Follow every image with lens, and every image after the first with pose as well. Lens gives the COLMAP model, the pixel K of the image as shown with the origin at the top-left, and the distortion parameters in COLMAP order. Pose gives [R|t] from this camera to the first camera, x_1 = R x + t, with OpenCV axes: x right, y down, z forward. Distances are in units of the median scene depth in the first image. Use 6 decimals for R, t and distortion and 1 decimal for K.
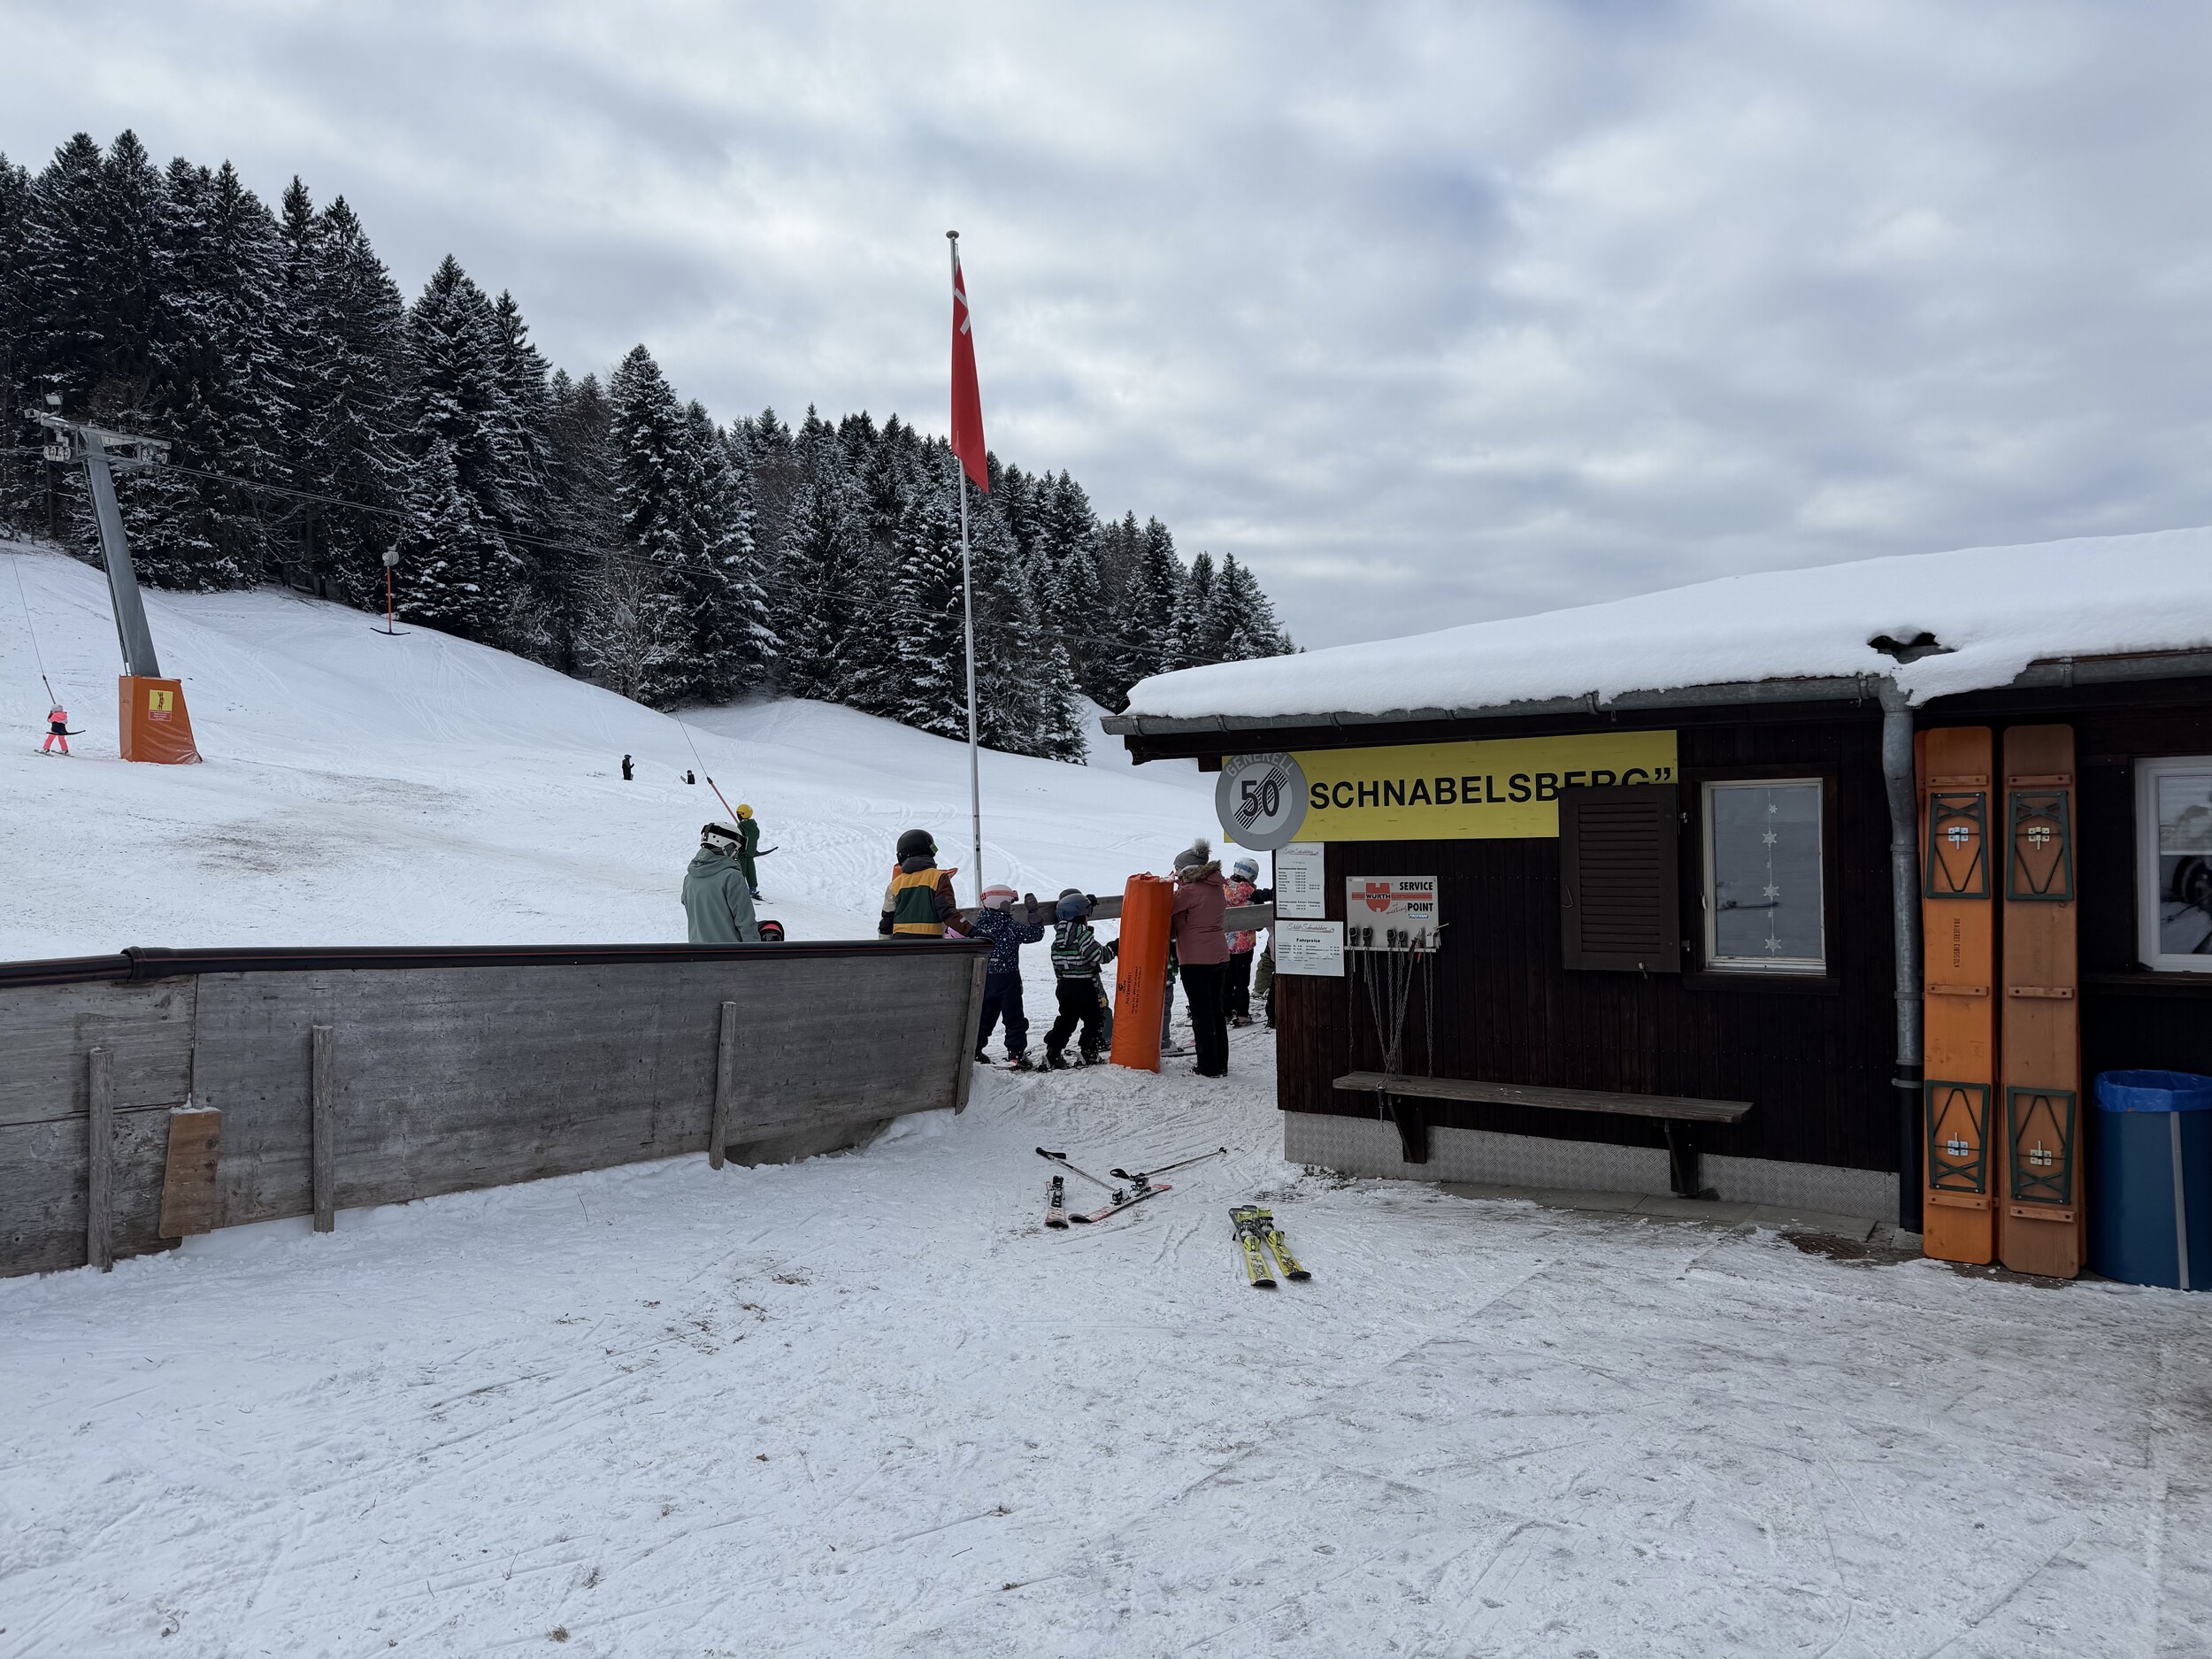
lens RADIAL K [[1555.3, 0, 1110.4], [0, 1555.3, 867.2], [0, 0, 1]] dist [0.035107, -0.034476]
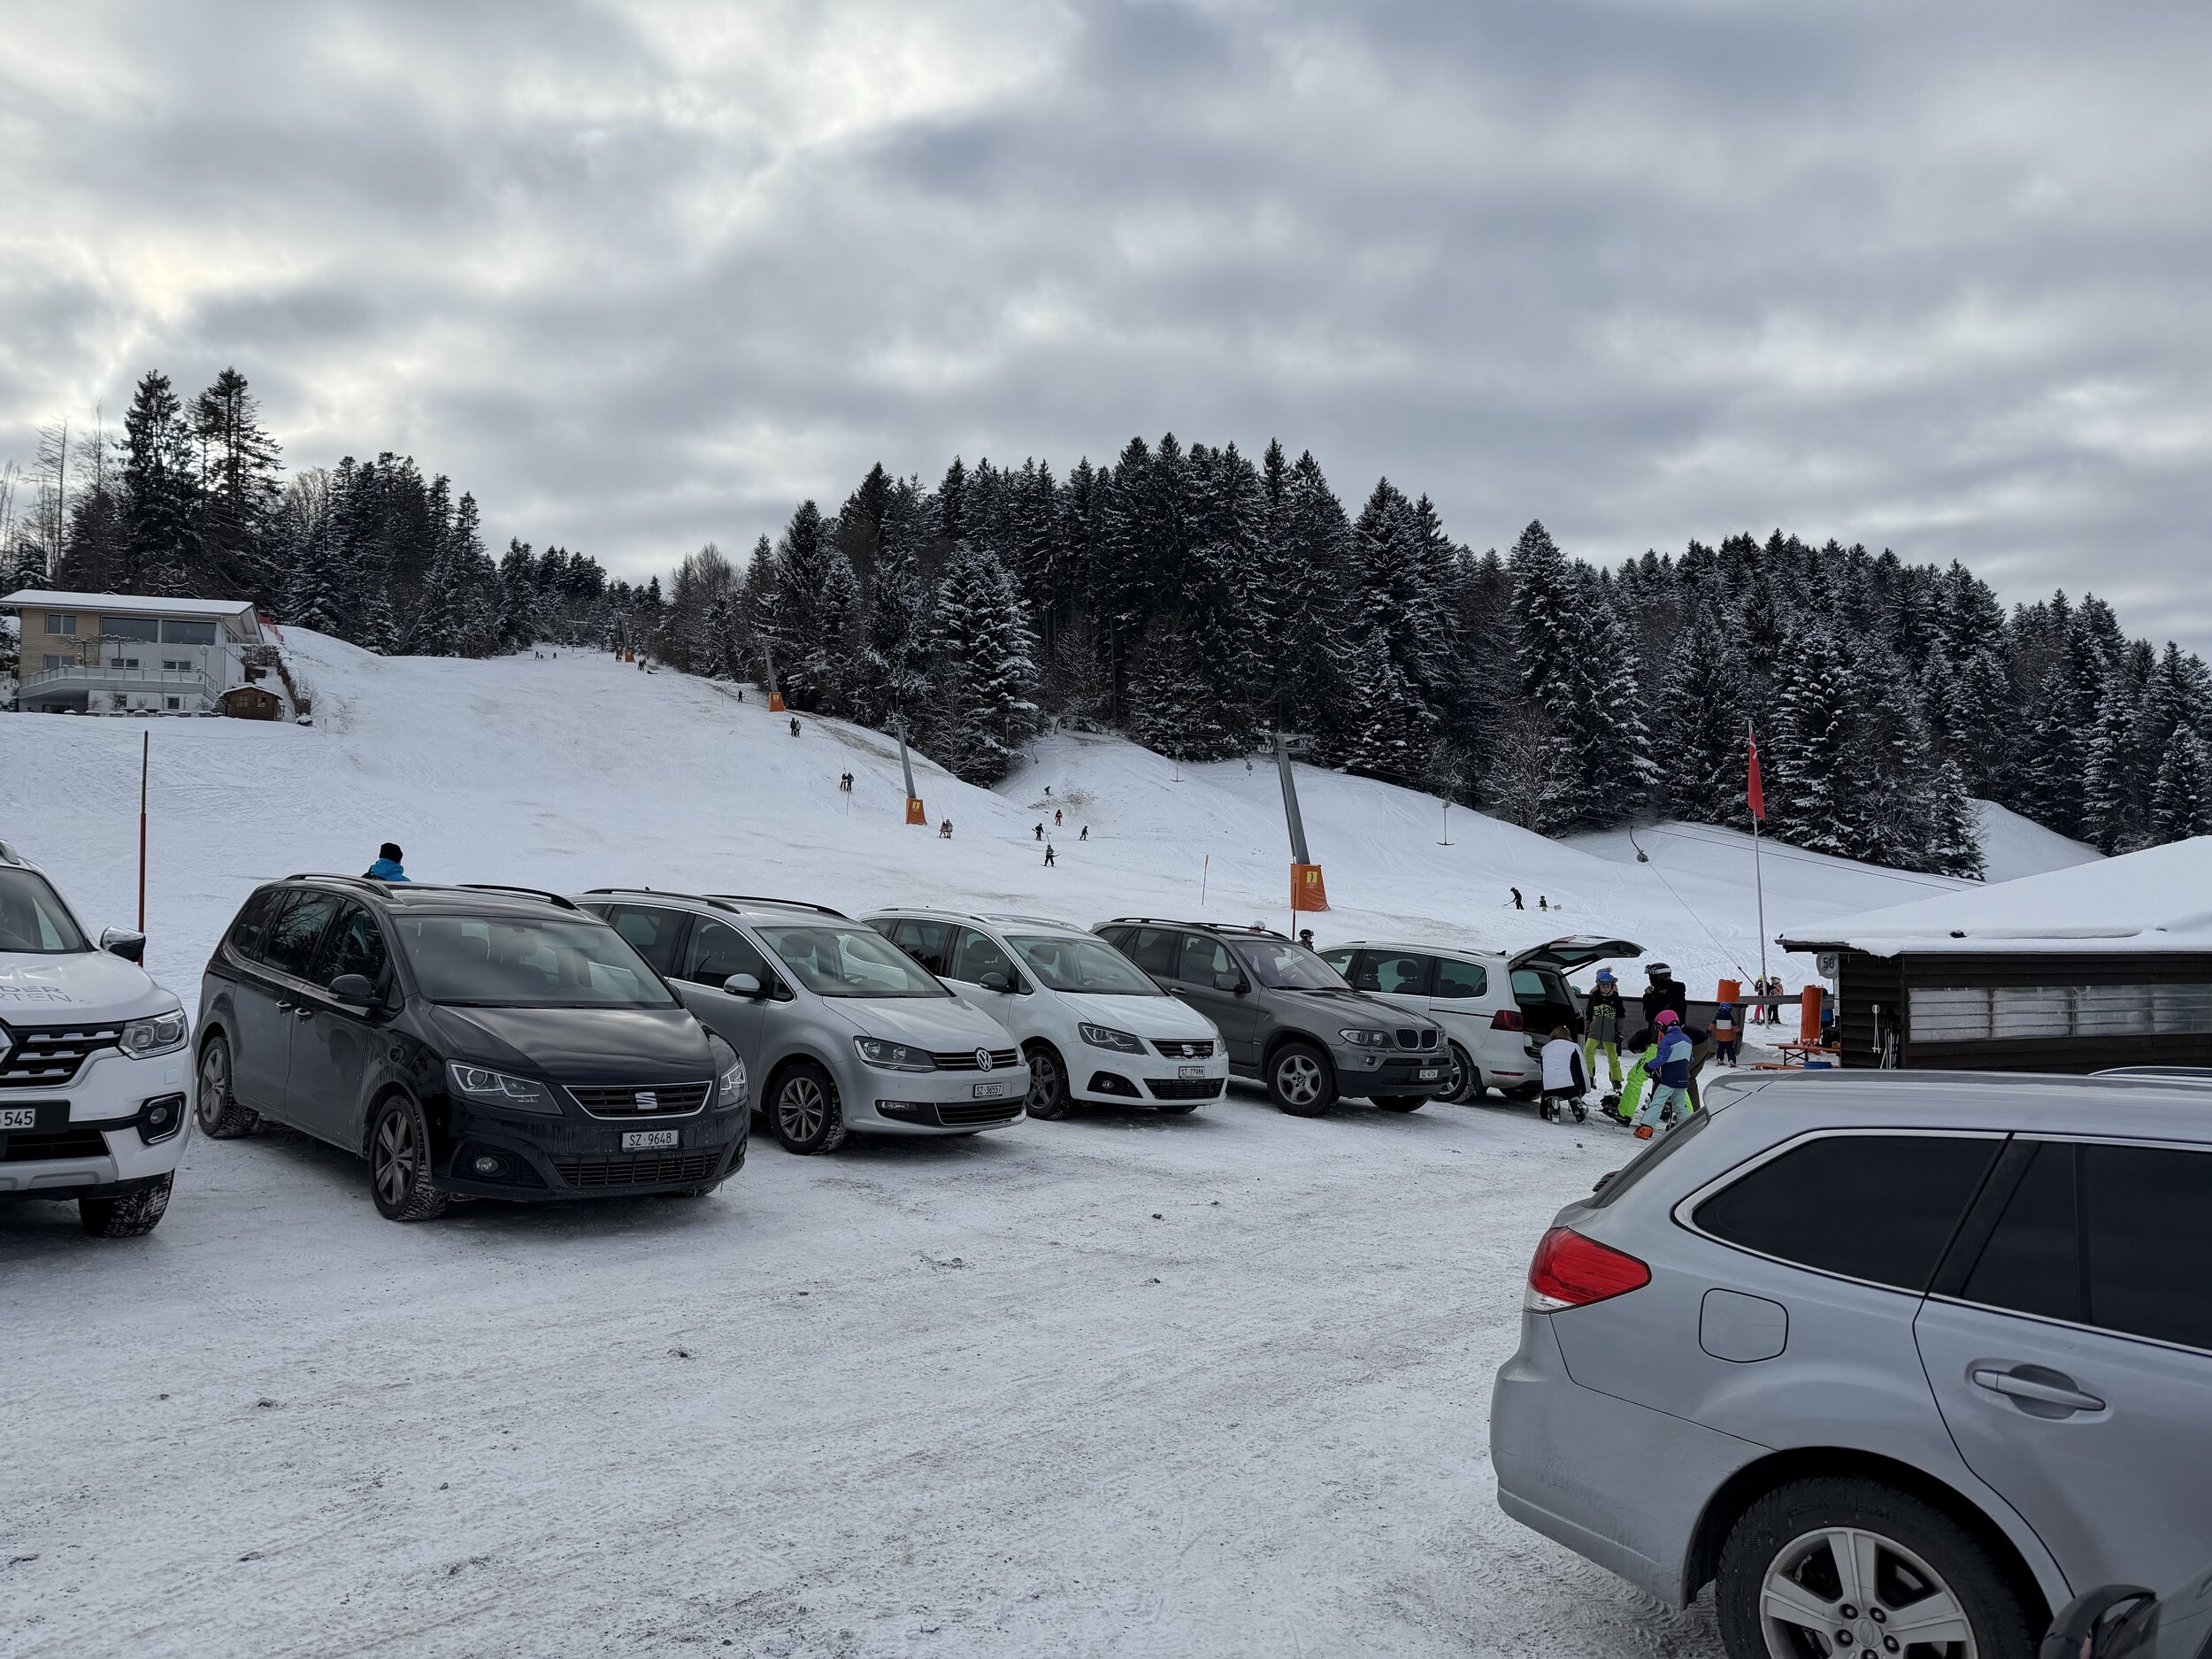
lens RADIAL K [[1555.3, 0, 1083.5], [0, 1555.3, 850.8], [0, 0, 1]] dist [0.035107, -0.034476]
pose [[0.845356, -0.022963, -0.533710, 0.033615], [-0.016069, 0.997531, -0.068370, -0.005613], [0.533962, 0.066373, 0.842899, -0.159351]]
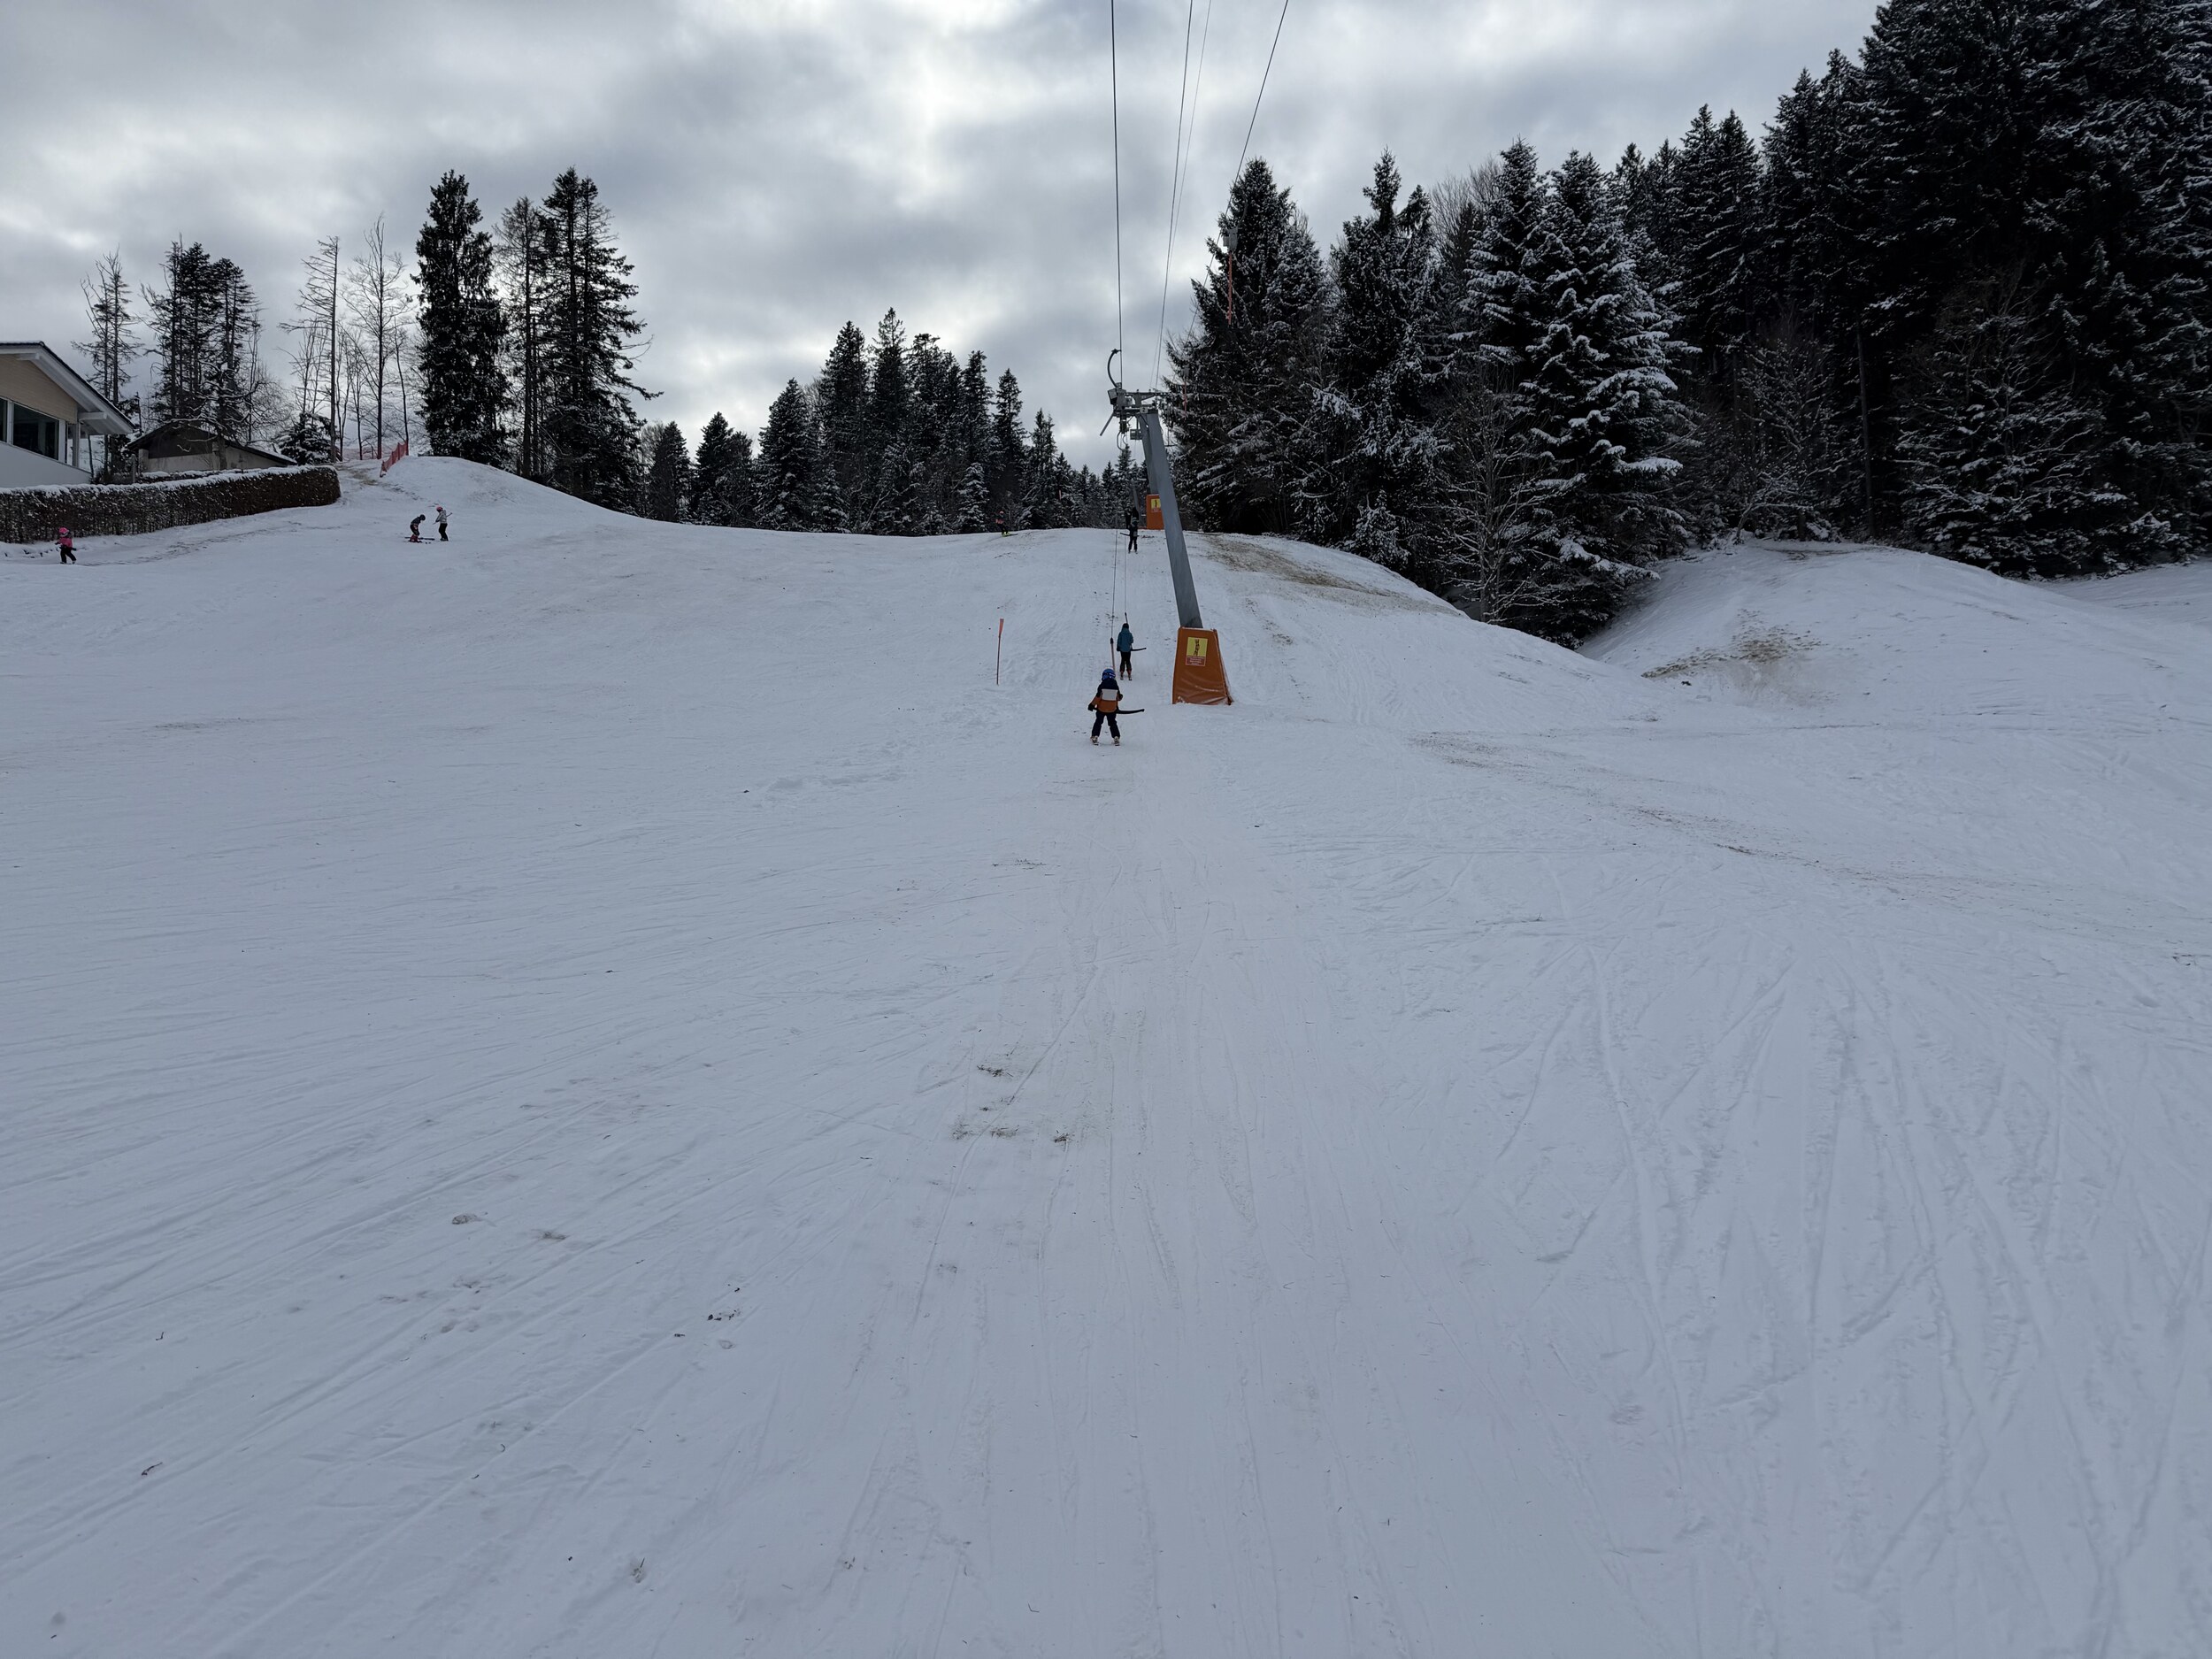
lens RADIAL K [[1555.3, 0, 1127.0], [0, 1555.3, 843.4], [0, 0, 1]] dist [0.035107, -0.034476]
pose [[0.549355, -0.012110, -0.835501, -0.239838], [-0.018130, 0.999487, -0.026408, -0.040113], [0.835392, 0.029655, 0.548853, 0.294871]]
